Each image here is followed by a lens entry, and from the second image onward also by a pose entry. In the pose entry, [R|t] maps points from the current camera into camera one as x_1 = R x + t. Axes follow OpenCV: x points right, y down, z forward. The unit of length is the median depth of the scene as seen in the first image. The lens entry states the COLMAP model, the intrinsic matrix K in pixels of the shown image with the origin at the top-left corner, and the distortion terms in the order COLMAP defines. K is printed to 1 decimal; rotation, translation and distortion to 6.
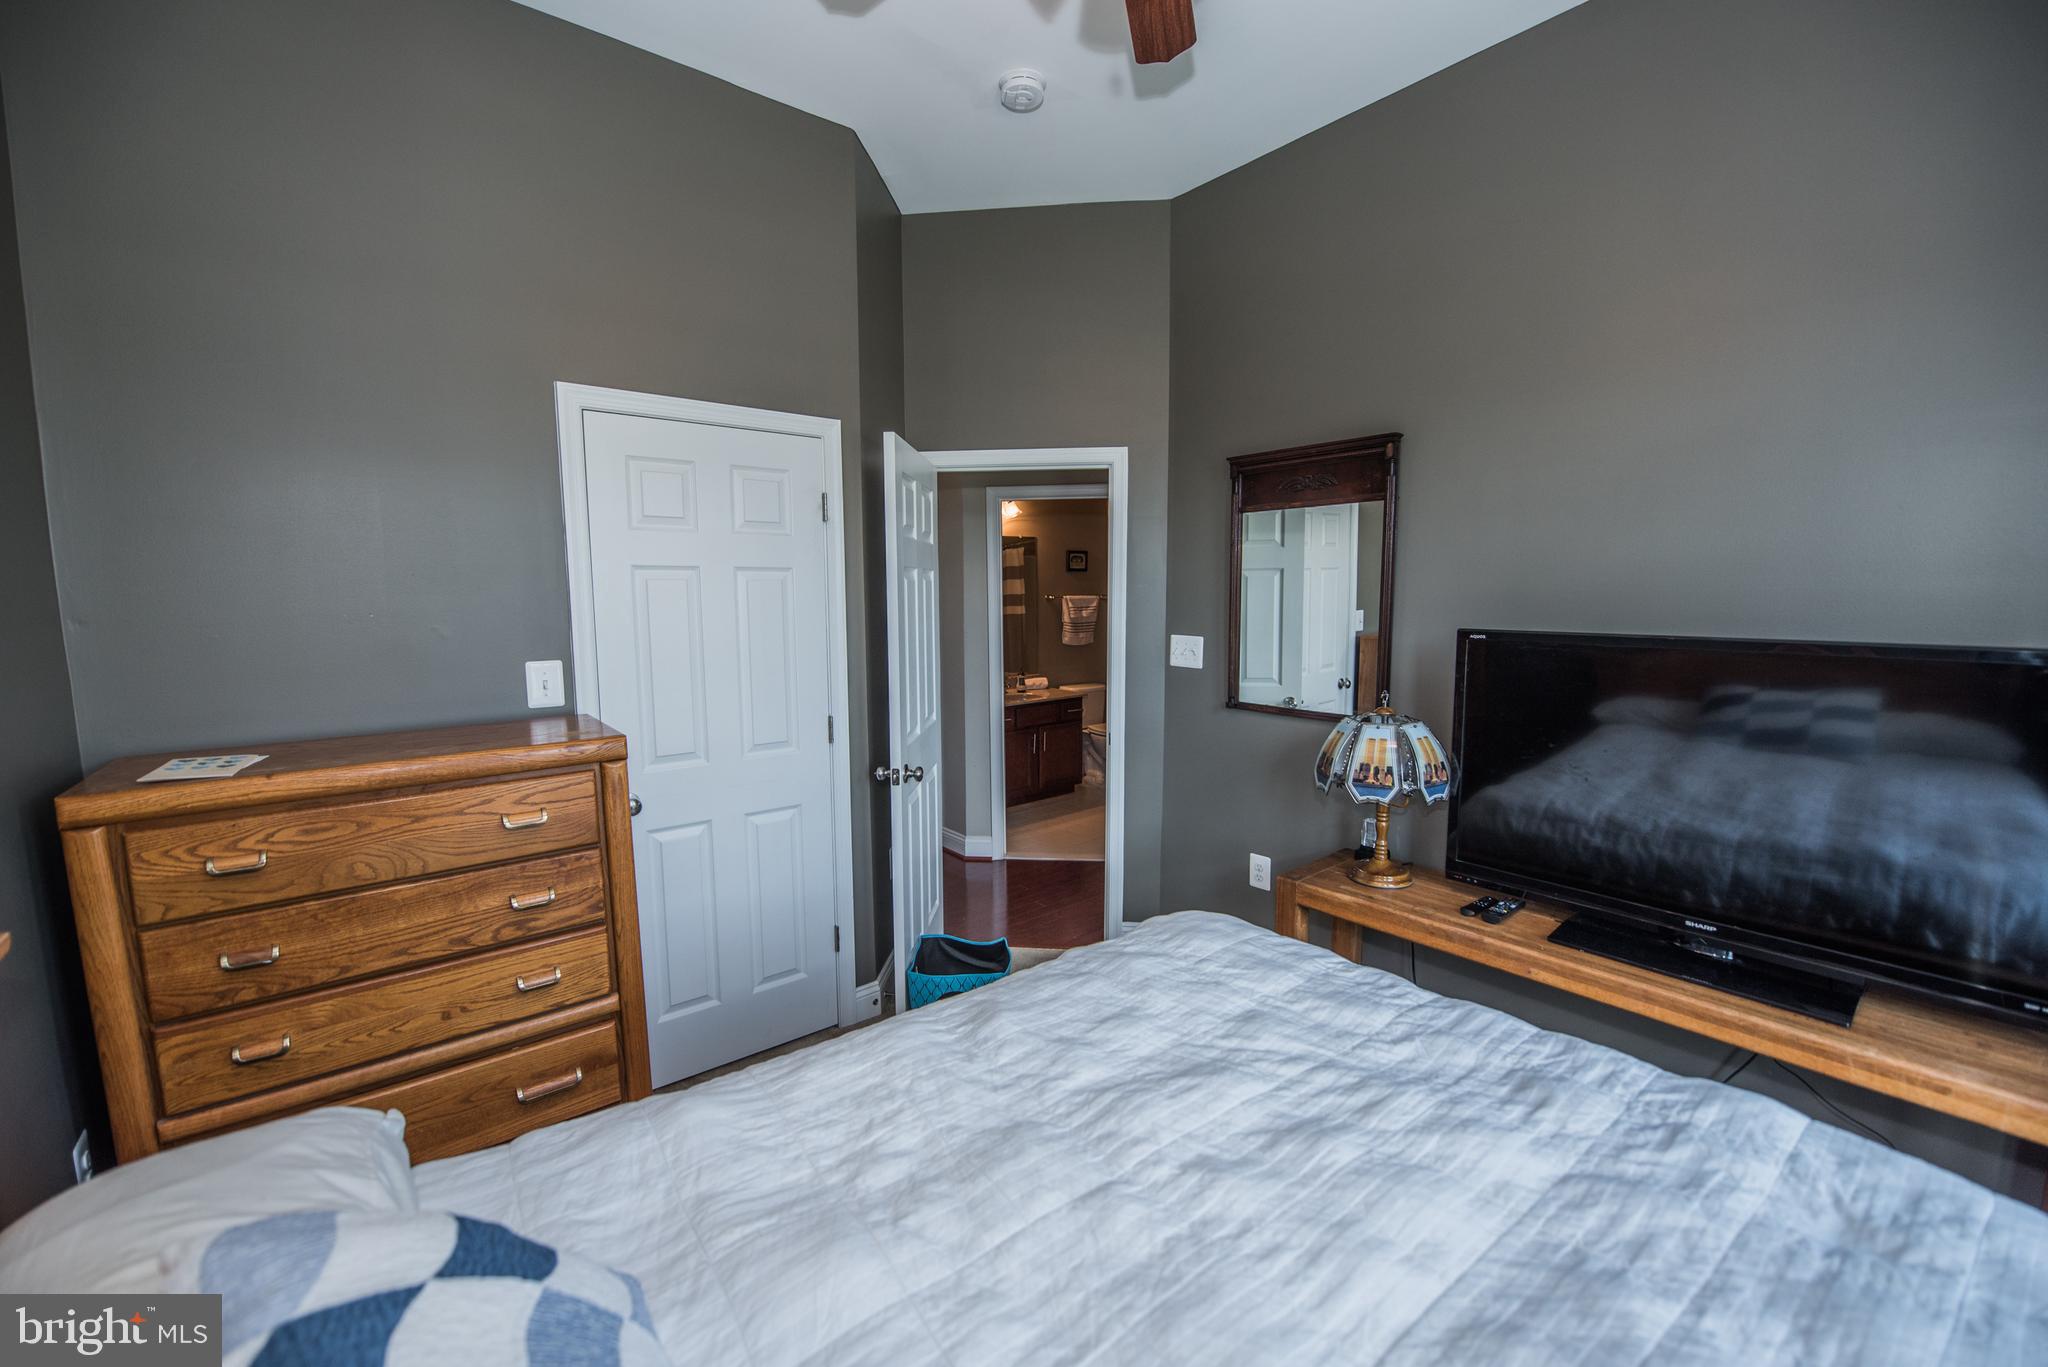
lens RADIAL K [[814.5, 0, 1016.8], [0, 814.5, 685.2], [0, 0, 1]] dist [-0.014705, -0.003028]
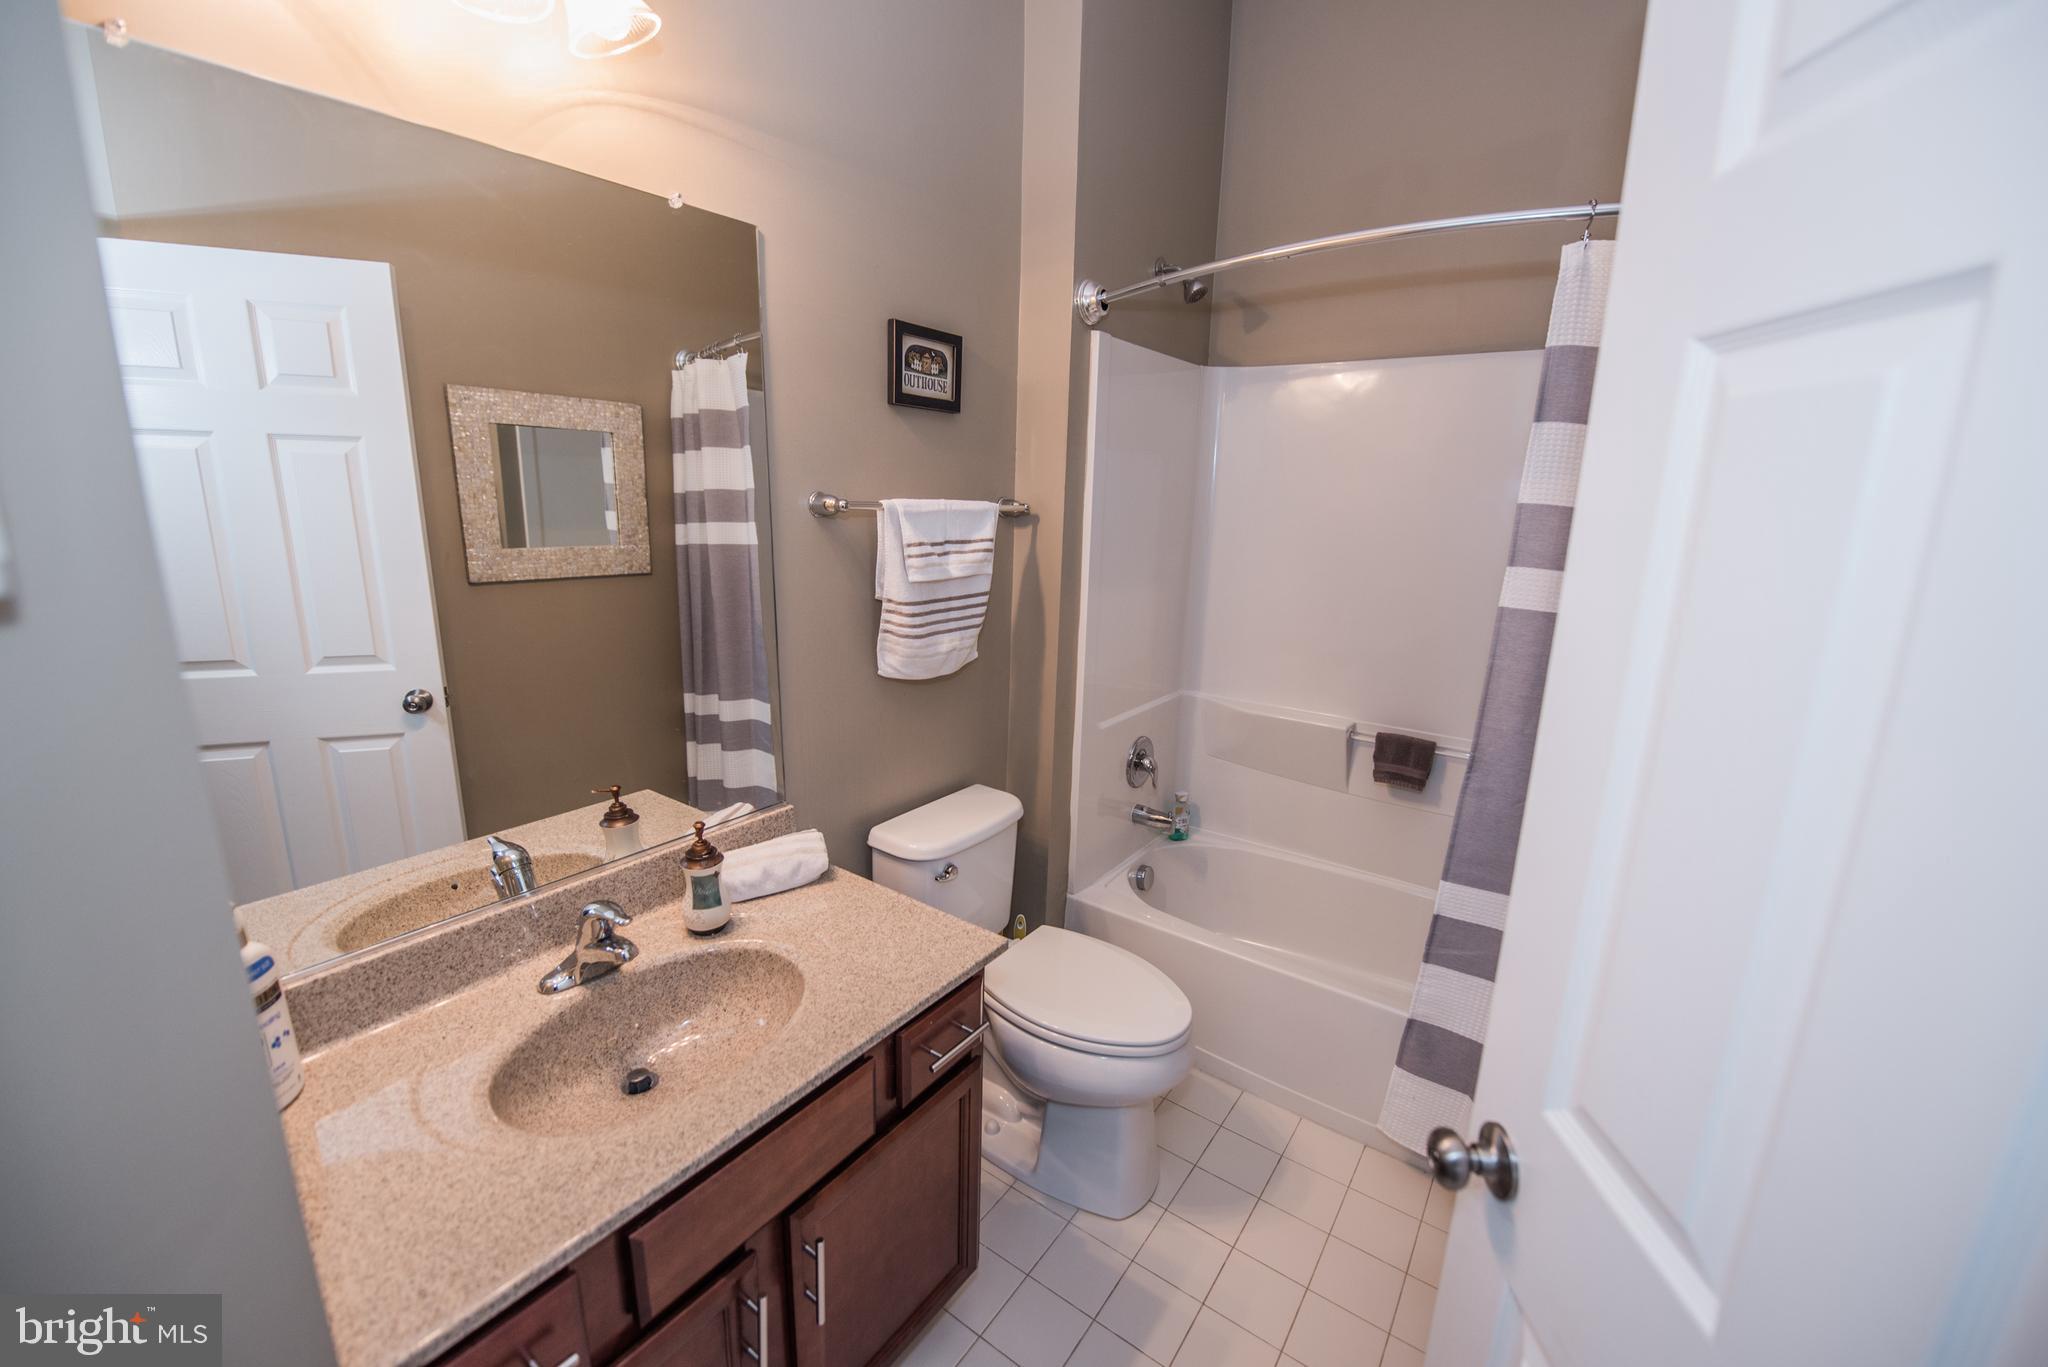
lens RADIAL K [[814.5, 0, 1016.8], [0, 814.5, 685.2], [0, 0, 1]] dist [-0.014705, -0.003028]
pose [[0.964919, -0.028631, 0.260981, 0.029678], [-0.001634, 0.993362, 0.115016, -0.079202], [-0.262542, -0.111408, 0.958468, 0.725441]]
